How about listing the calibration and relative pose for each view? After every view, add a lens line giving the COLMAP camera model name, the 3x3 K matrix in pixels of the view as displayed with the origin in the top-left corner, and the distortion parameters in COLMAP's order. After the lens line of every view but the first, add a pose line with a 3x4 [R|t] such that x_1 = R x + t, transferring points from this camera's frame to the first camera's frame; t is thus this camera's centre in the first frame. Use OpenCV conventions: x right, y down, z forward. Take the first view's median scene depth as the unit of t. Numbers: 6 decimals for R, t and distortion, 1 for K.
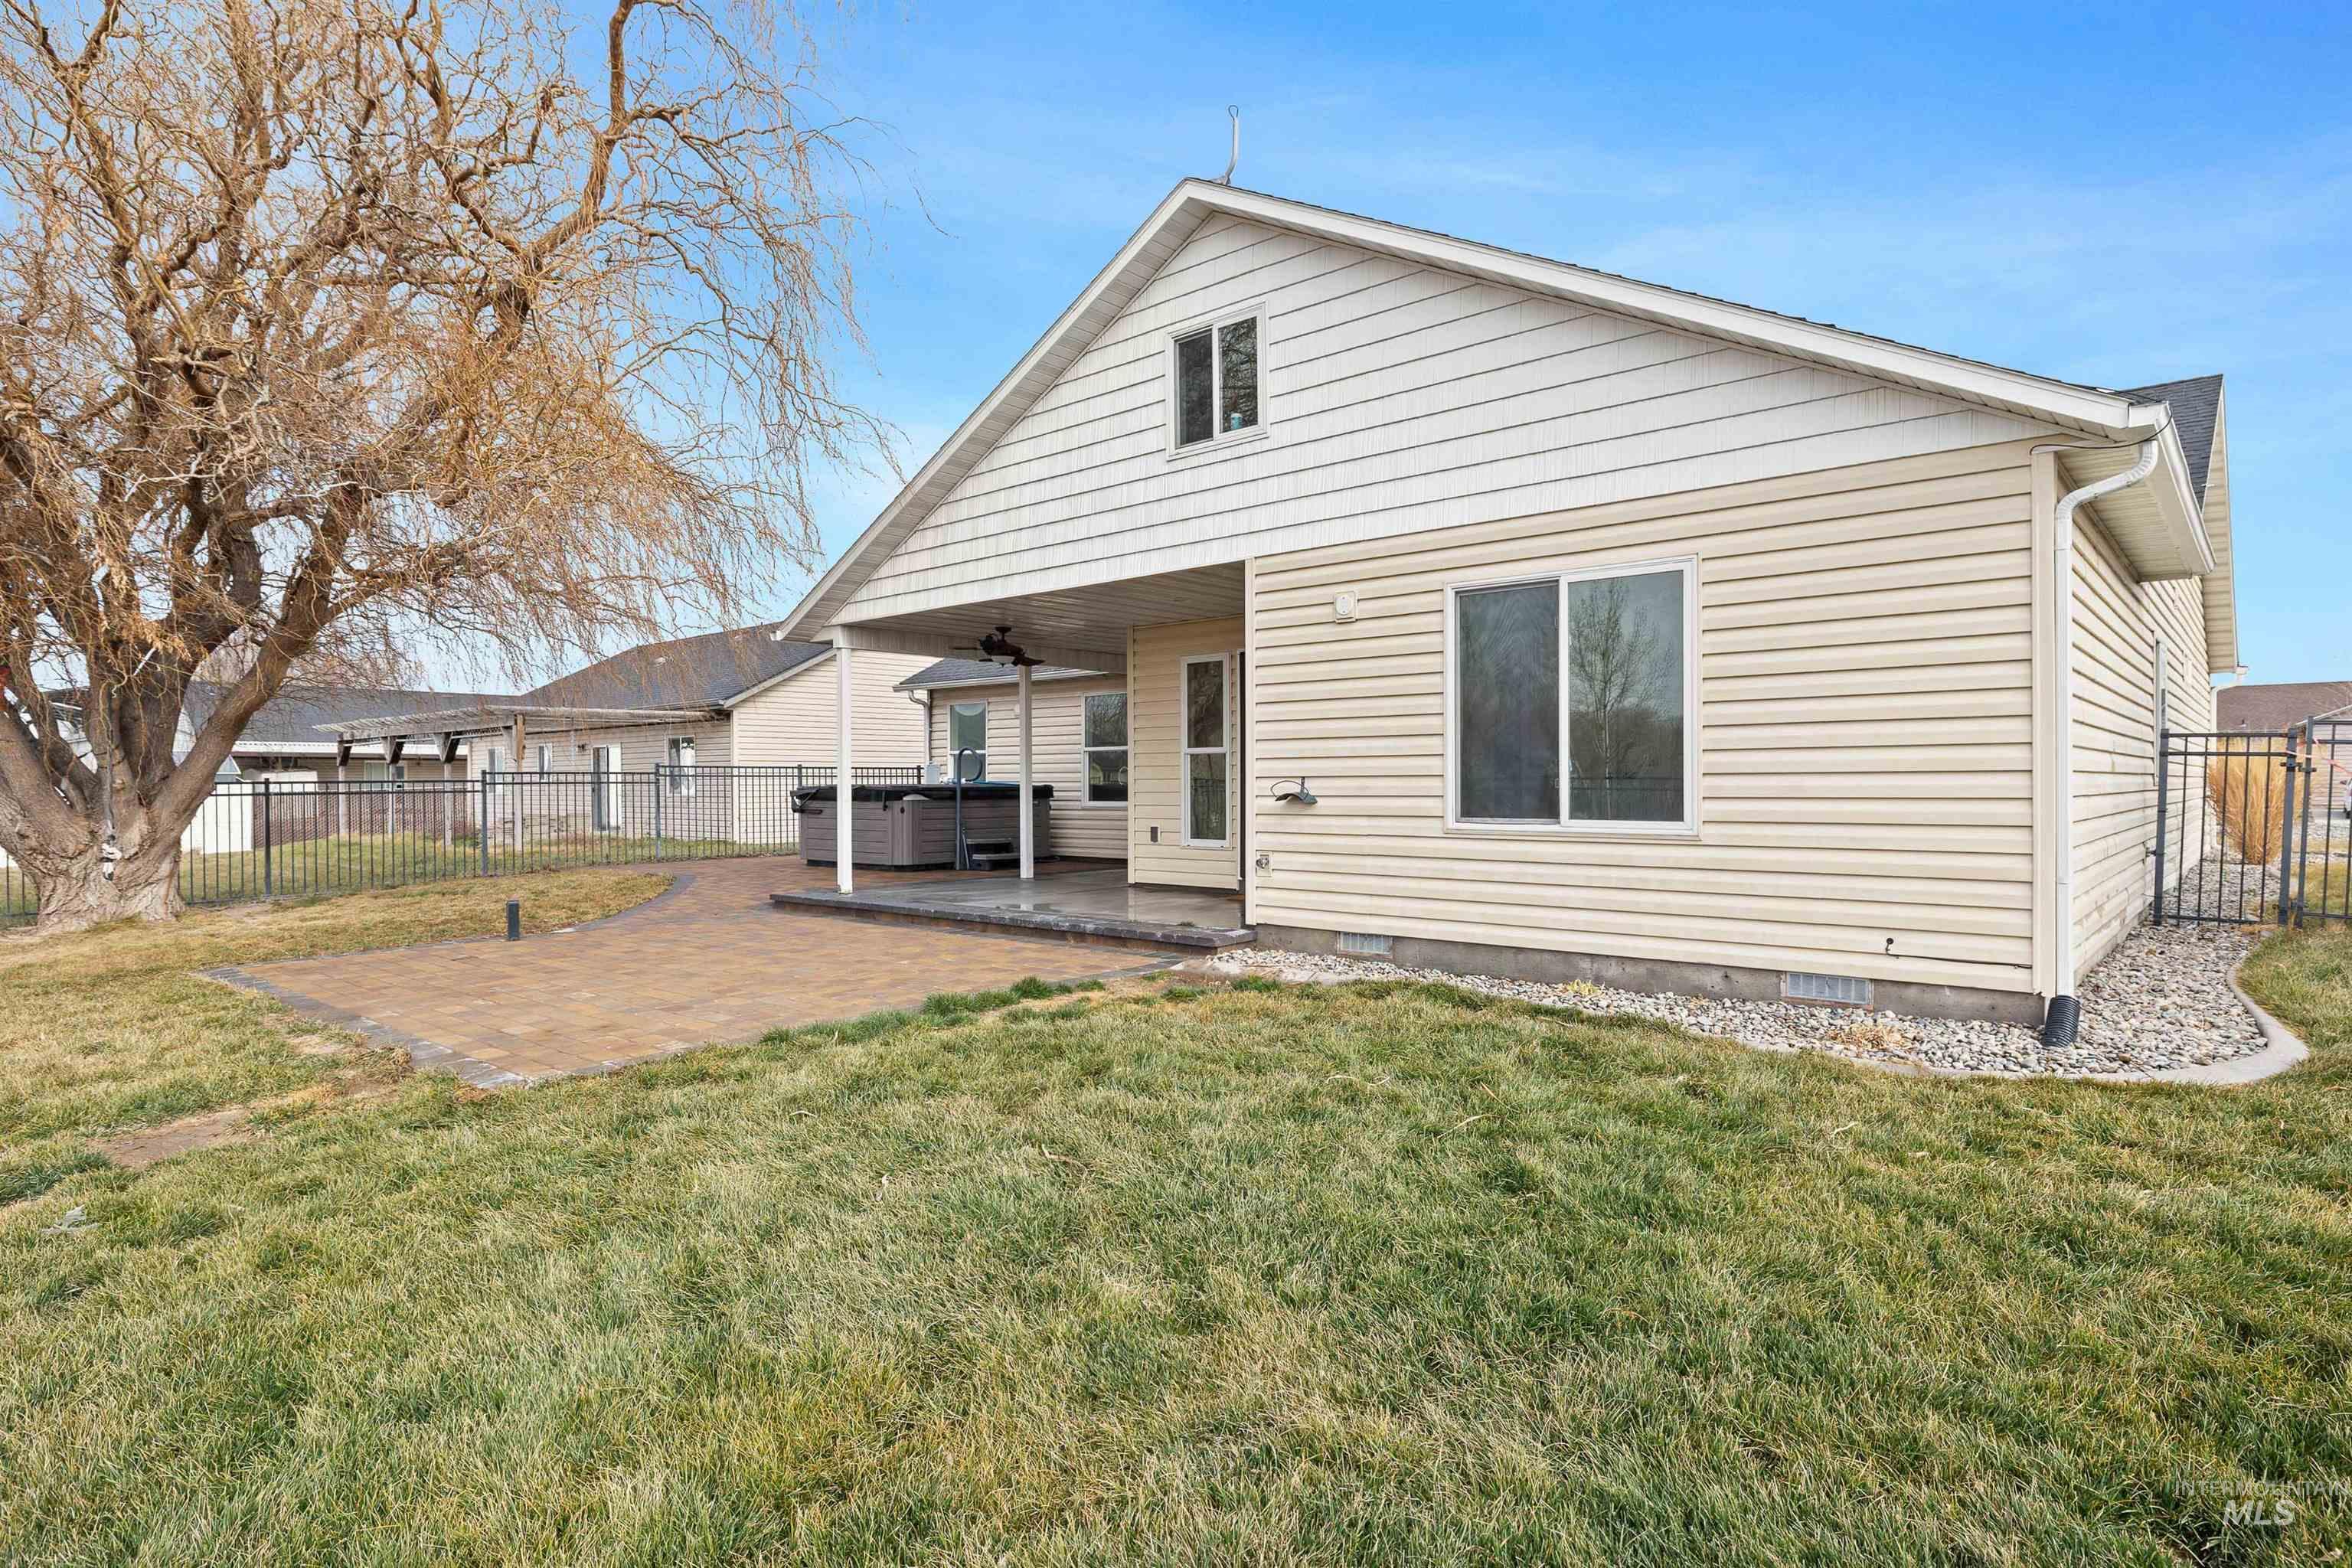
lens RADIAL K [[1254.4, 0, 1176.0], [0, 1254.4, 784.0], [0, 0, 1]] dist [0.002162, -0.000052]
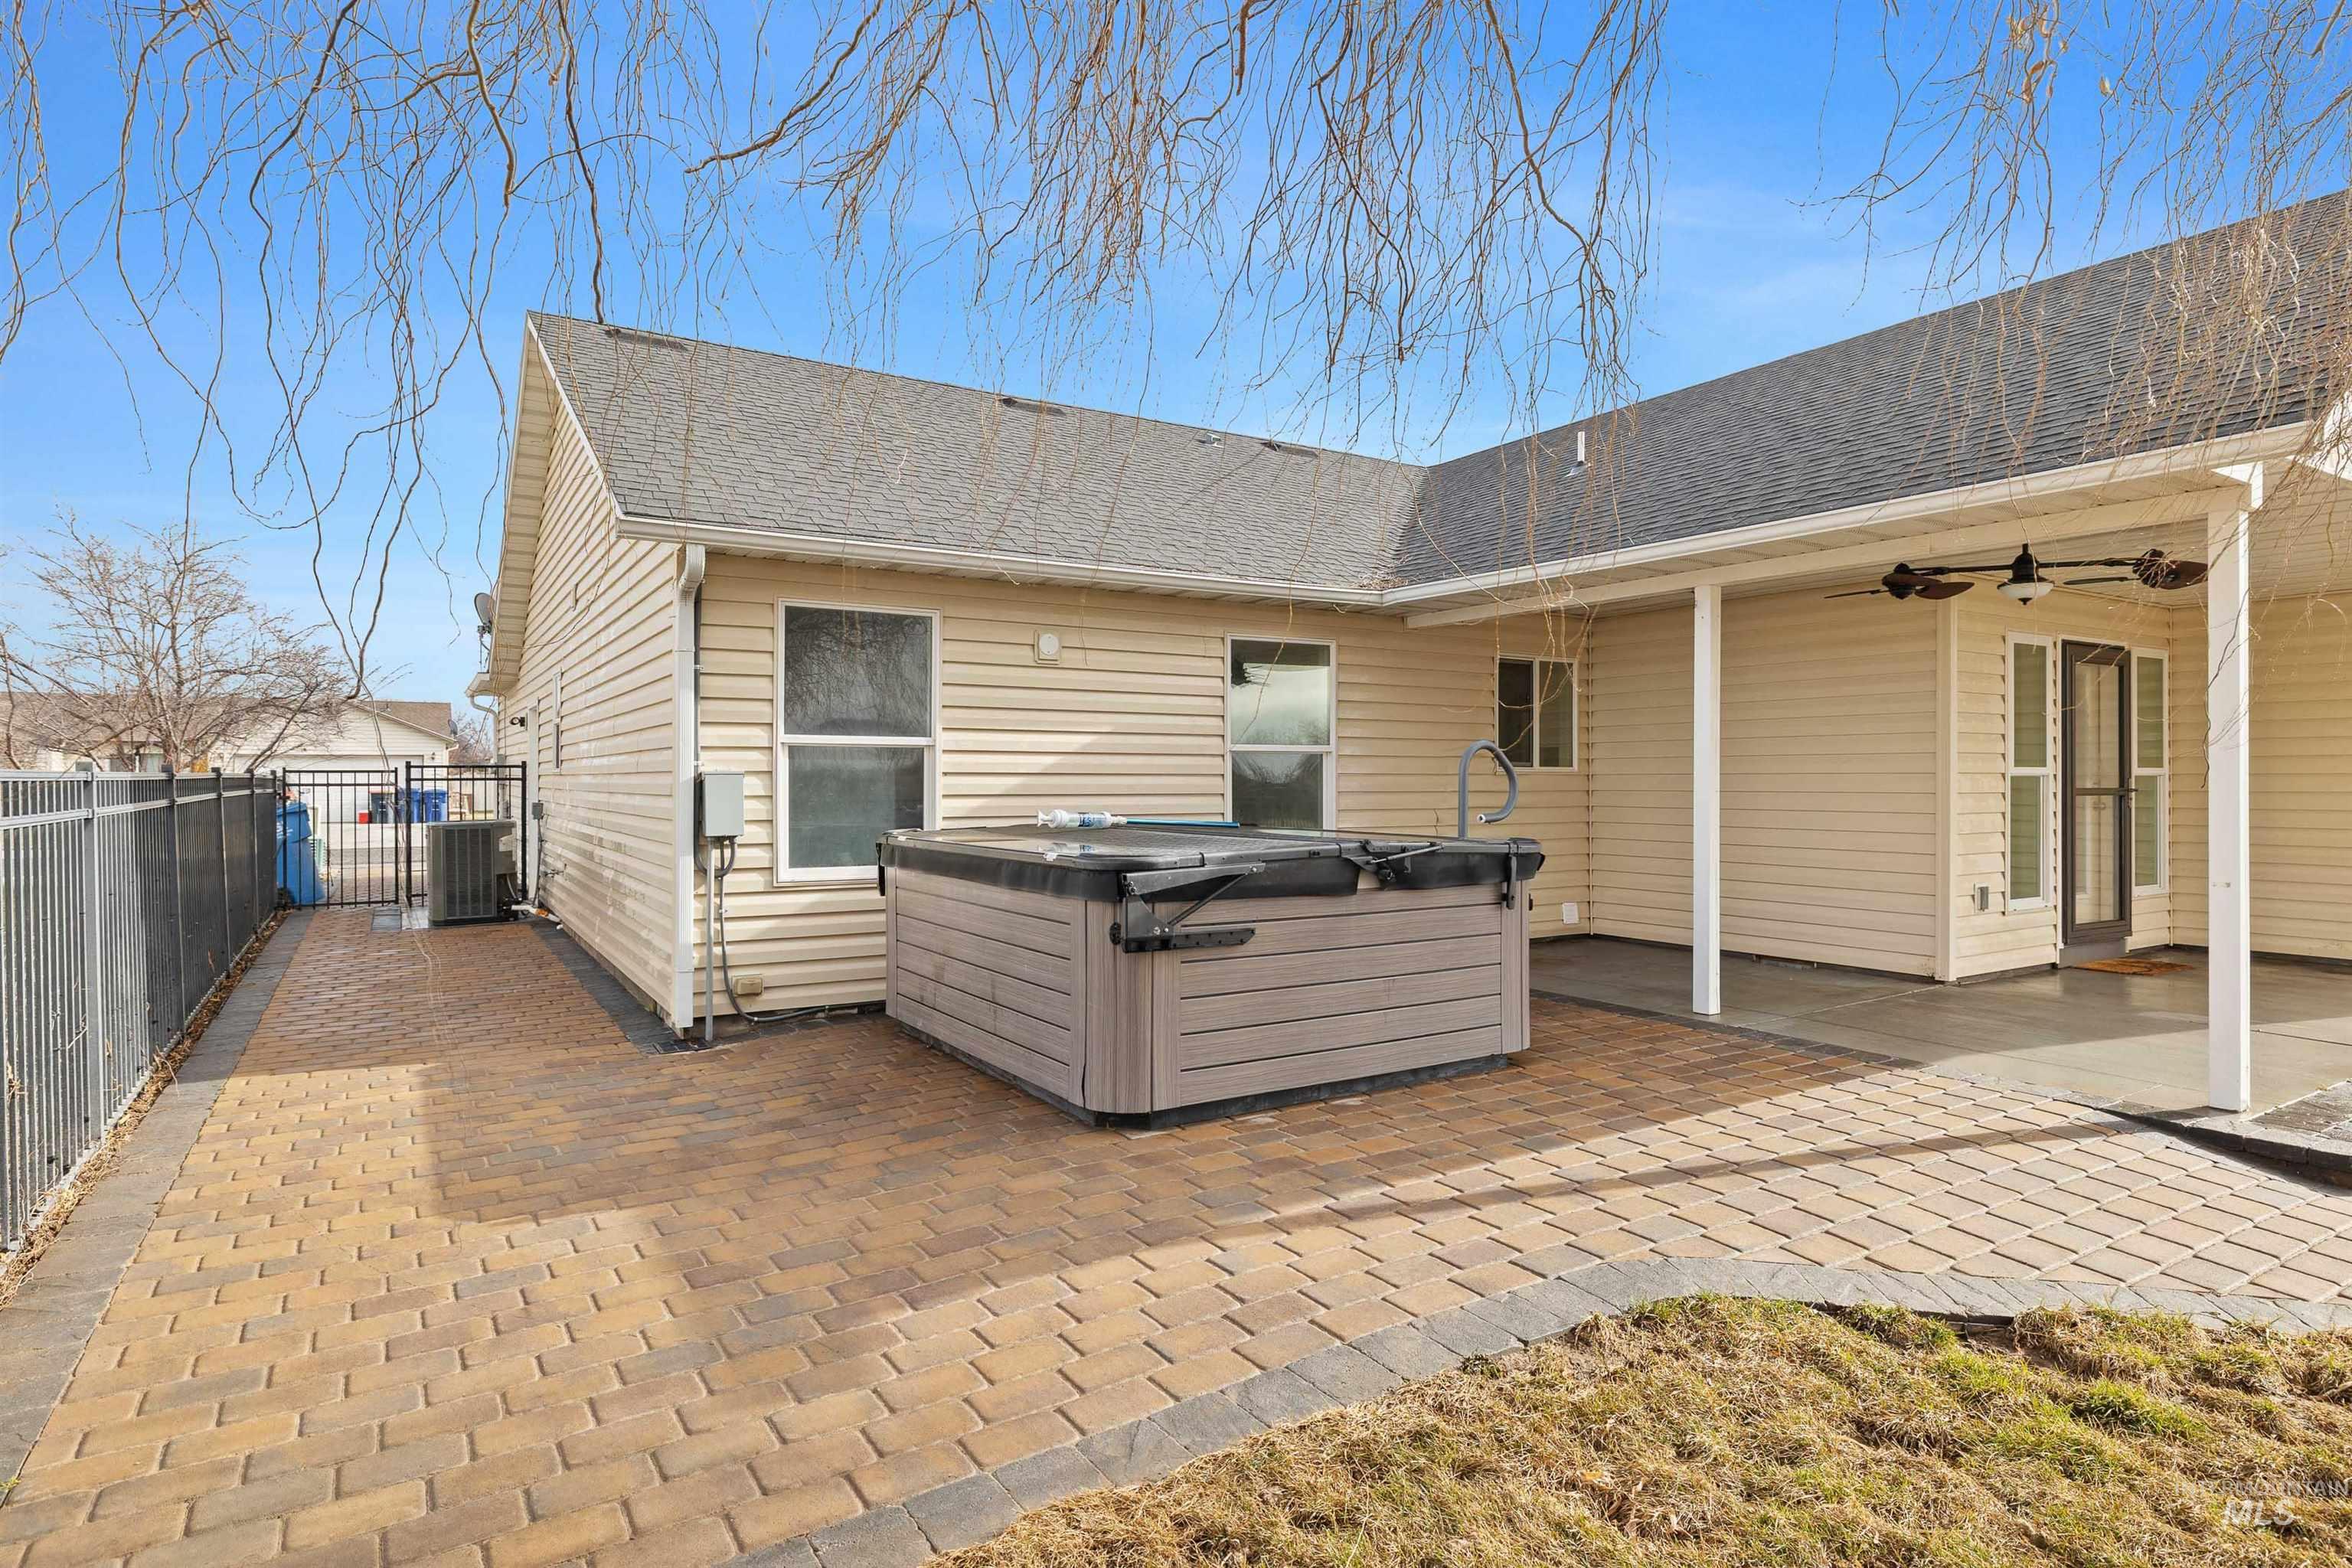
lens RADIAL K [[1254.4, 0, 1176.0], [0, 1254.4, 784.0], [0, 0, 1]] dist [0.002162, -0.000052]
pose [[0.287854, 0.000237, 0.957674, -0.751153], [0.000169, 1.000000, -0.000298, -0.018152], [-0.957674, 0.000248, 0.287854, 1.210586]]
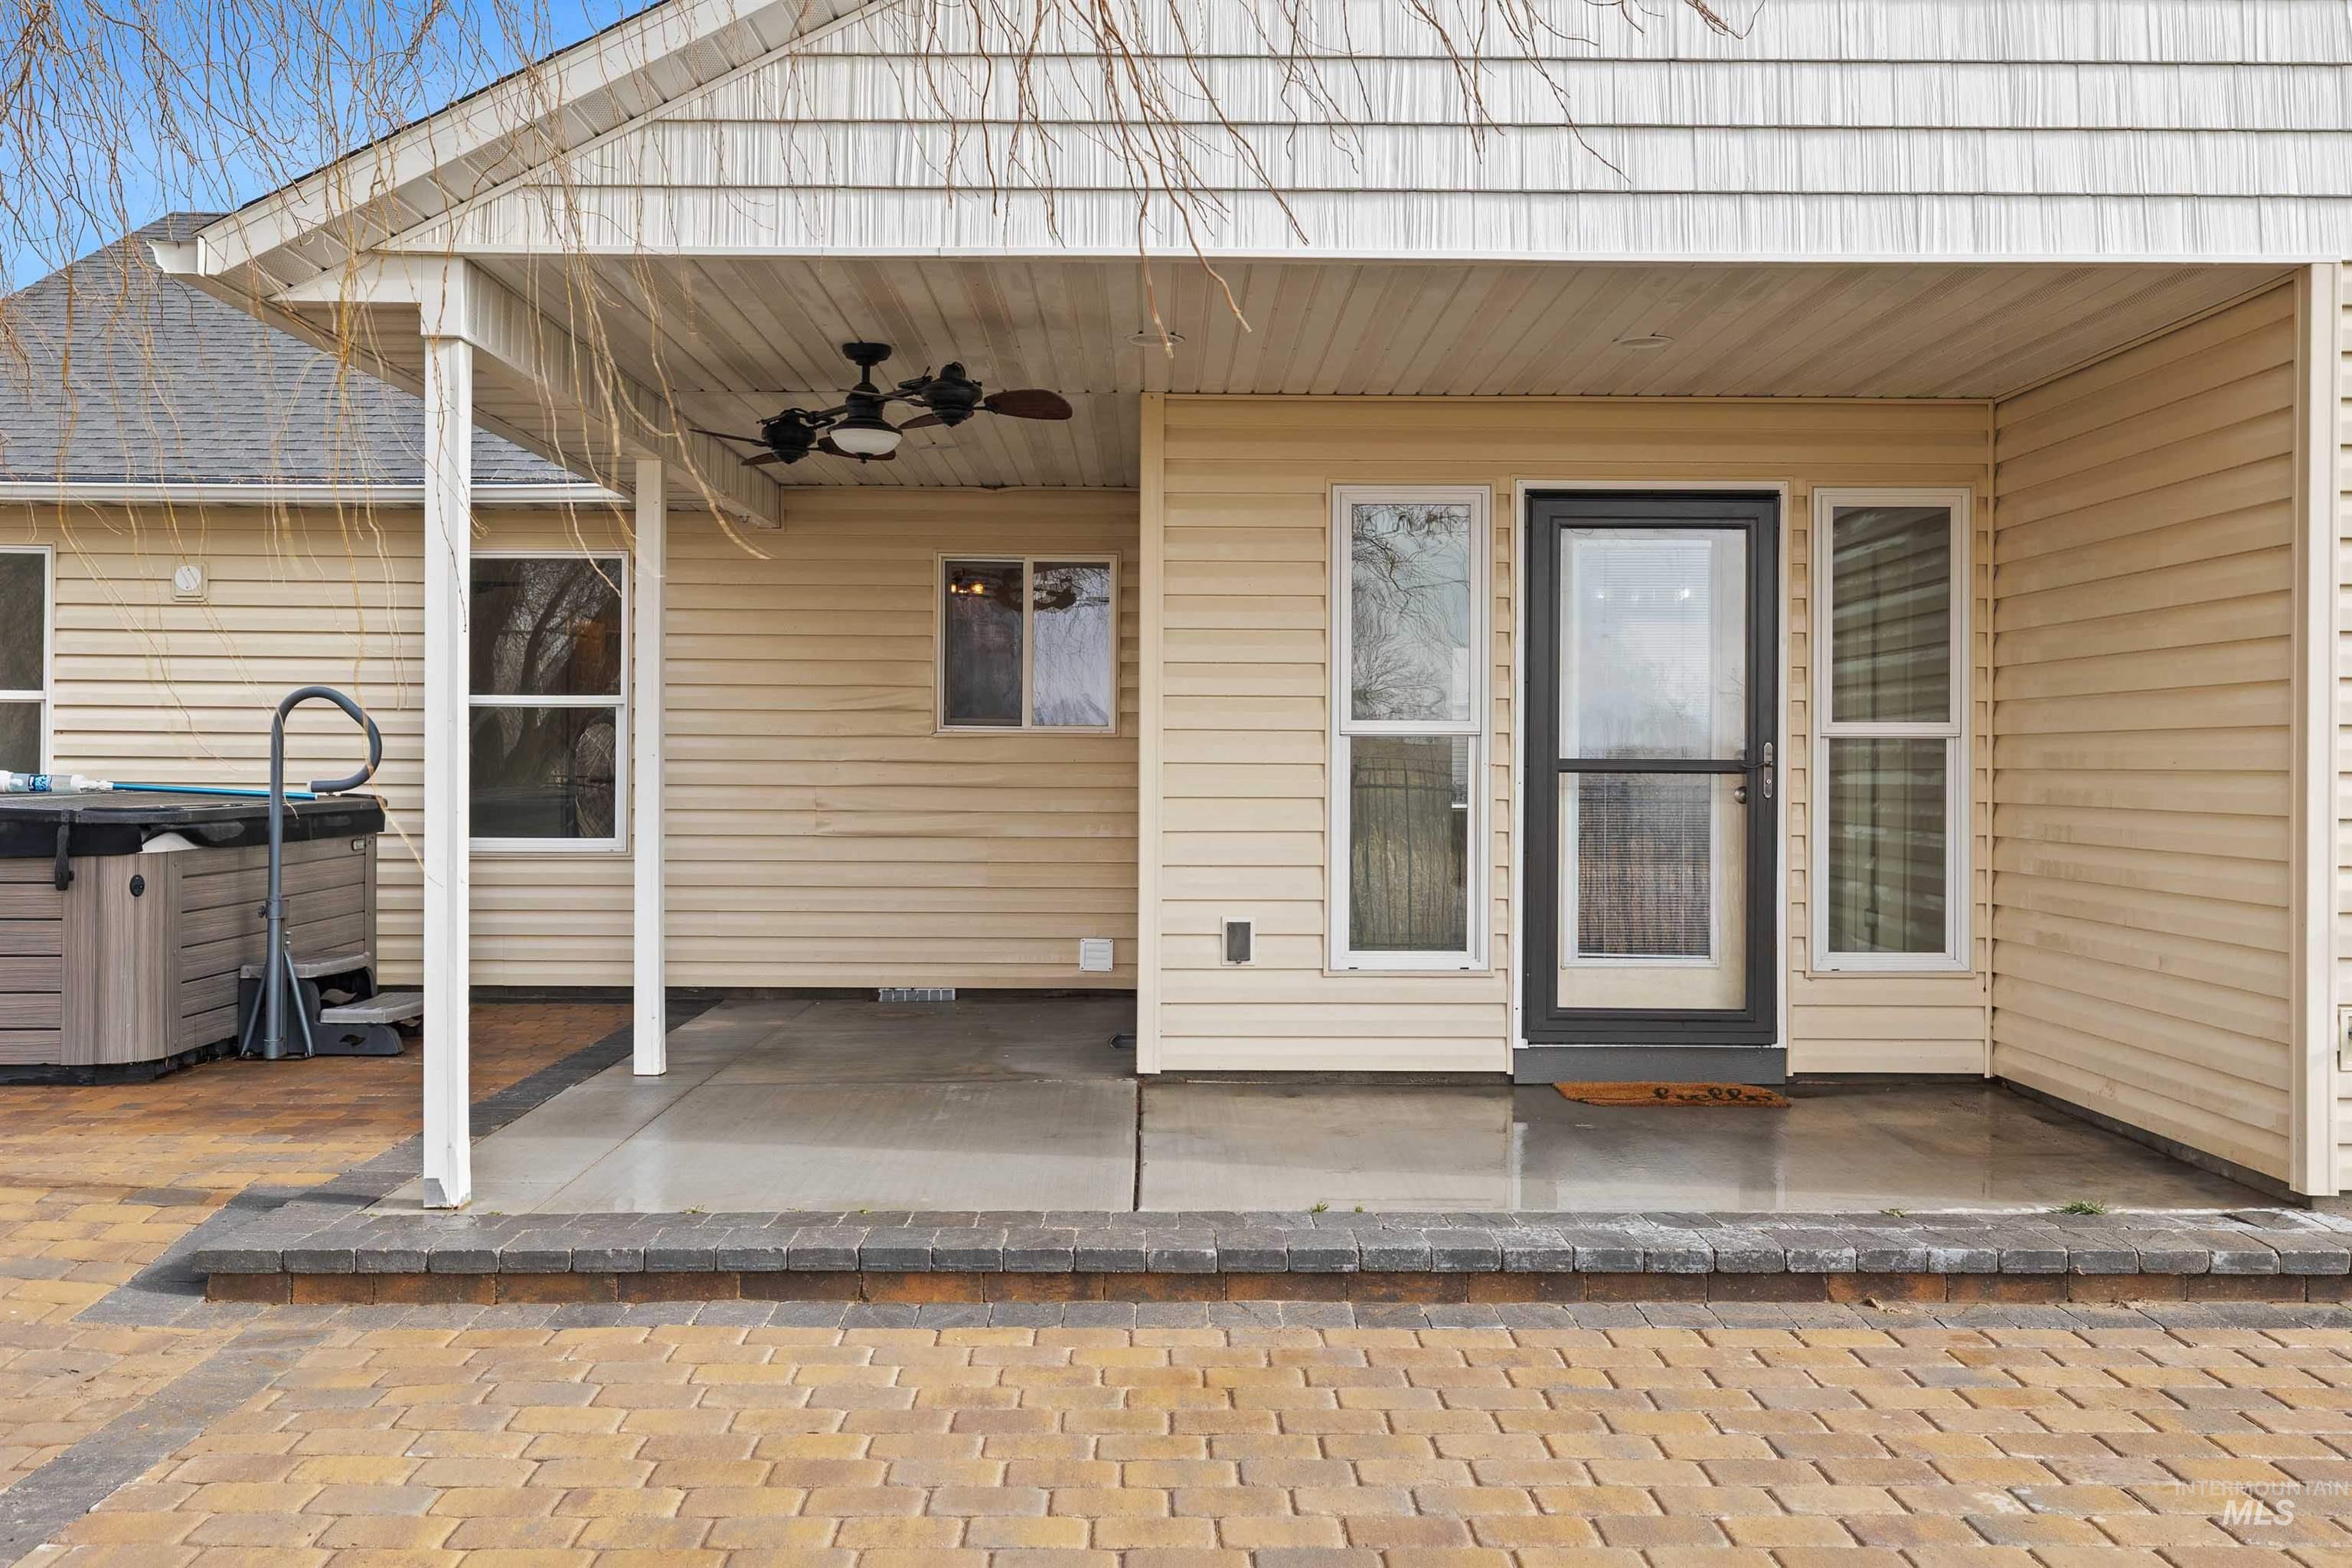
lens RADIAL K [[2093.7, 0, 1176.0], [0, 2093.7, 784.0], [0, 0, 1]] dist [-0.045350, -0.003238]
pose [[0.740699, -0.004165, 0.671824, -0.456381], [-0.006927, 0.999880, 0.013835, -0.016425], [-0.671801, -0.014901, 0.740582, 0.544543]]
